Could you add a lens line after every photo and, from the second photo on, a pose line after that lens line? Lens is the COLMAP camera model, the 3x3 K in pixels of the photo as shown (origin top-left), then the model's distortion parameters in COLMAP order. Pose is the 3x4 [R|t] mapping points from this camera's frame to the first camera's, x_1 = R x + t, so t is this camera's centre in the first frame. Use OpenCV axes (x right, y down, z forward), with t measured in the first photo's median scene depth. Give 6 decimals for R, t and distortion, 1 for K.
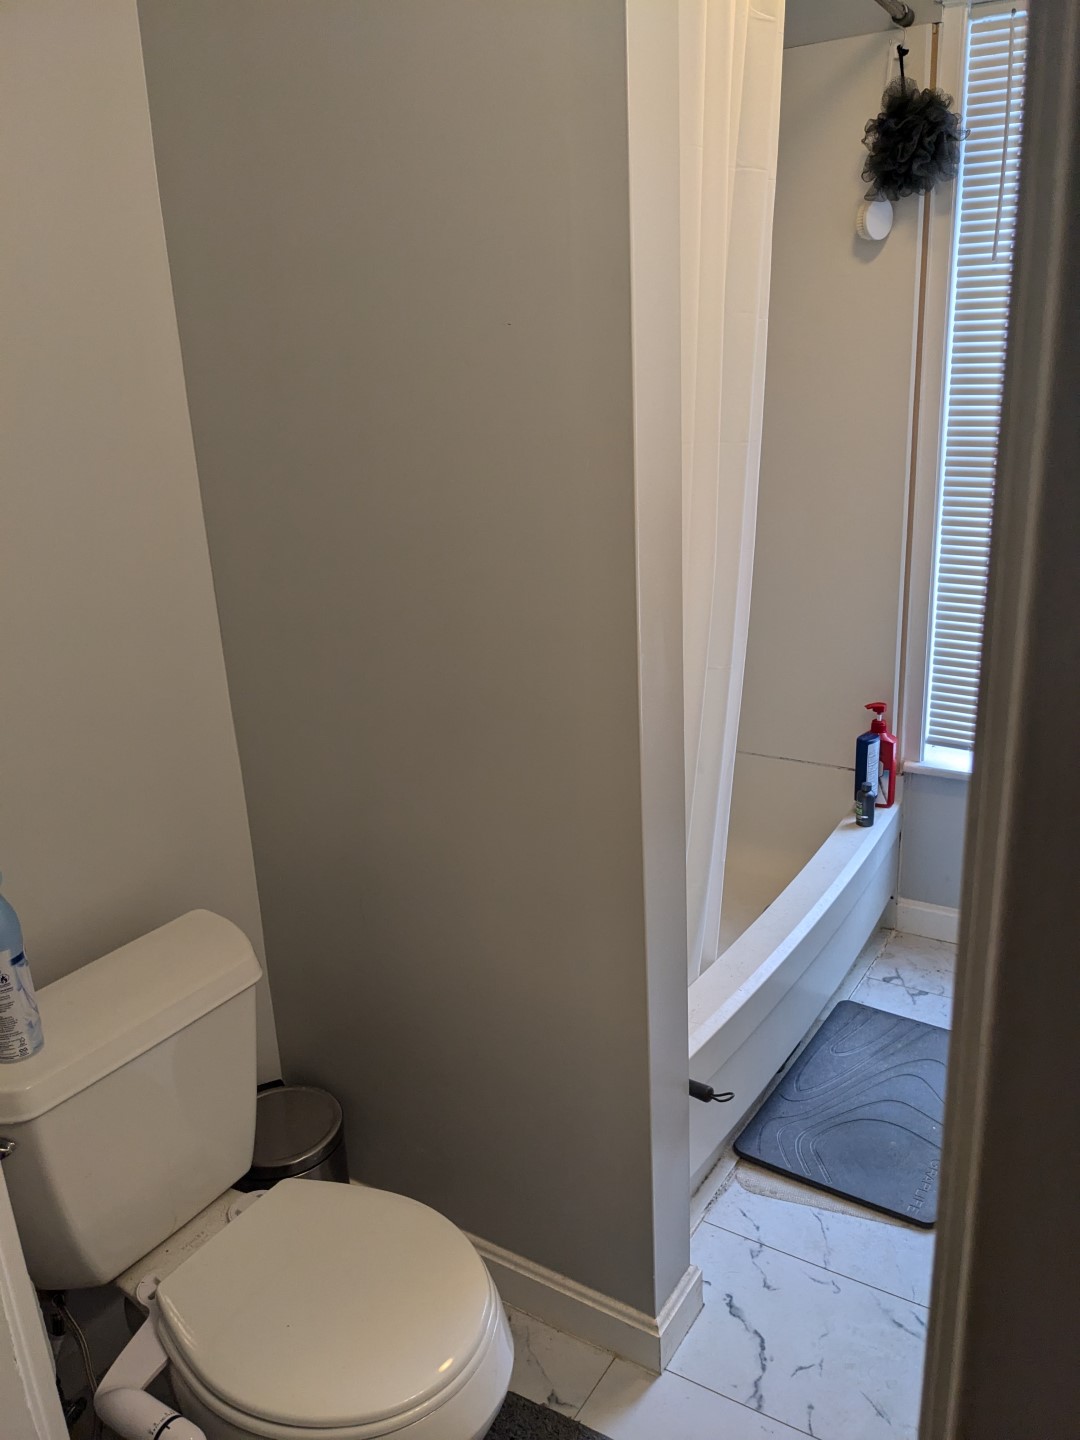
lens RADIAL K [[1127.3, 0, 543.5], [0, 1127.3, 719.0], [0, 0, 1]] dist [0.026592, -0.020826]
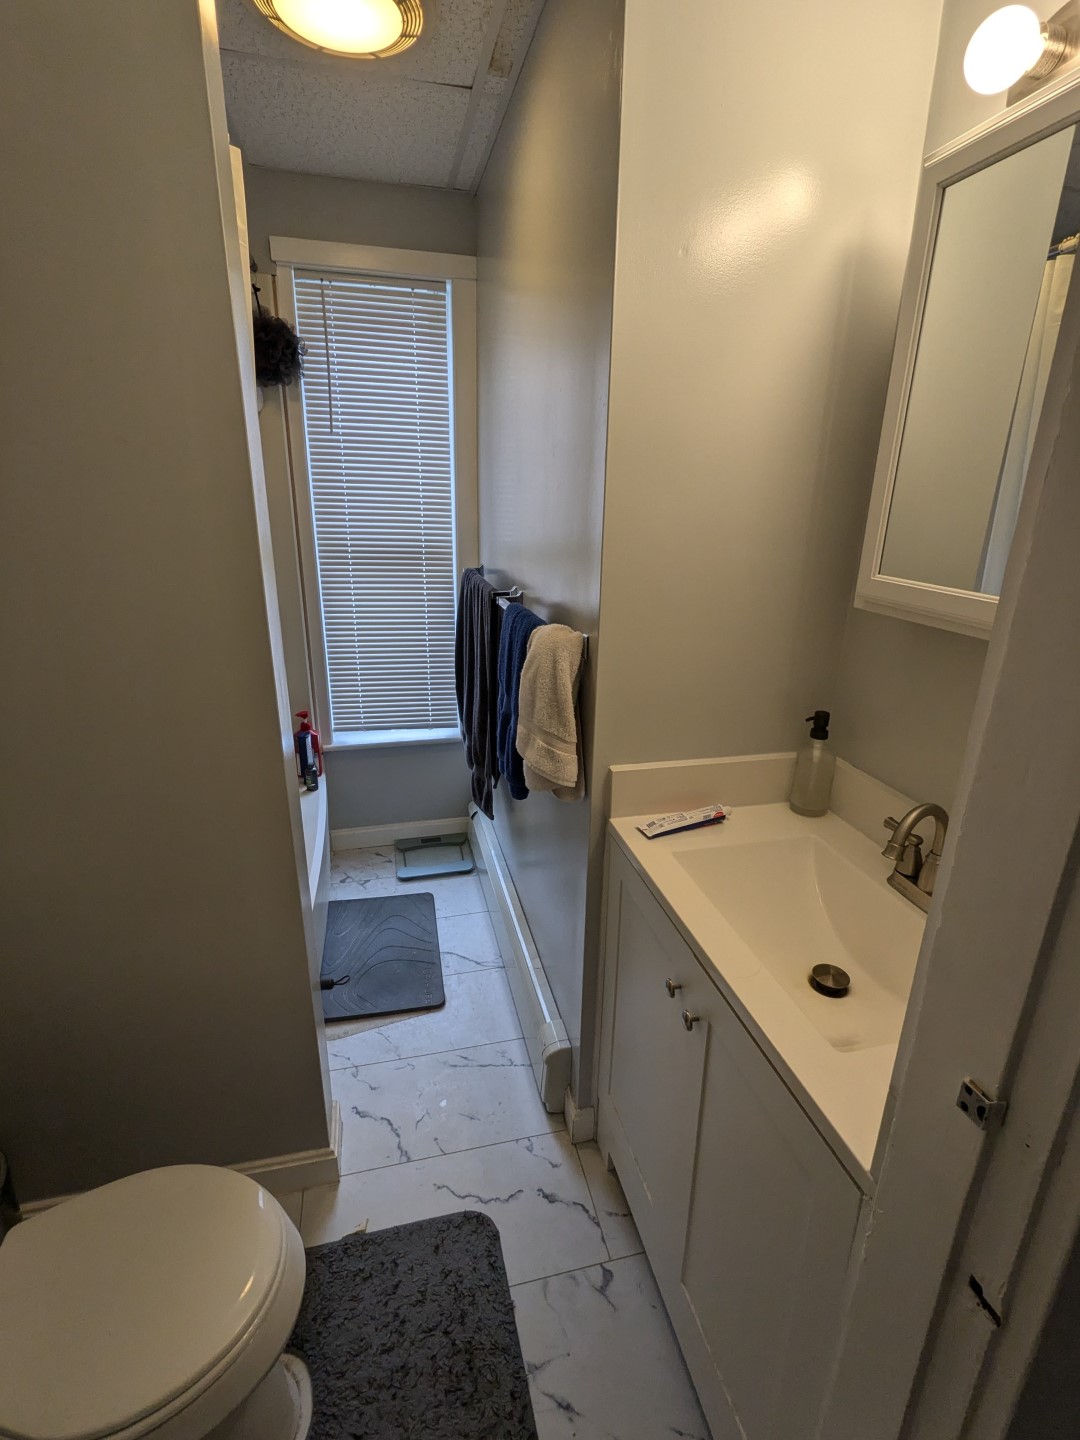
lens RADIAL K [[695.8, 0, 543.1], [0, 695.8, 724.8], [0, 0, 1]] dist [0.003583, -0.000736]
pose [[0.701897, -0.181680, 0.688719, -0.164502], [0.170882, 0.981636, 0.084798, -0.026235], [-0.691477, 0.058170, 0.720053, 0.093827]]
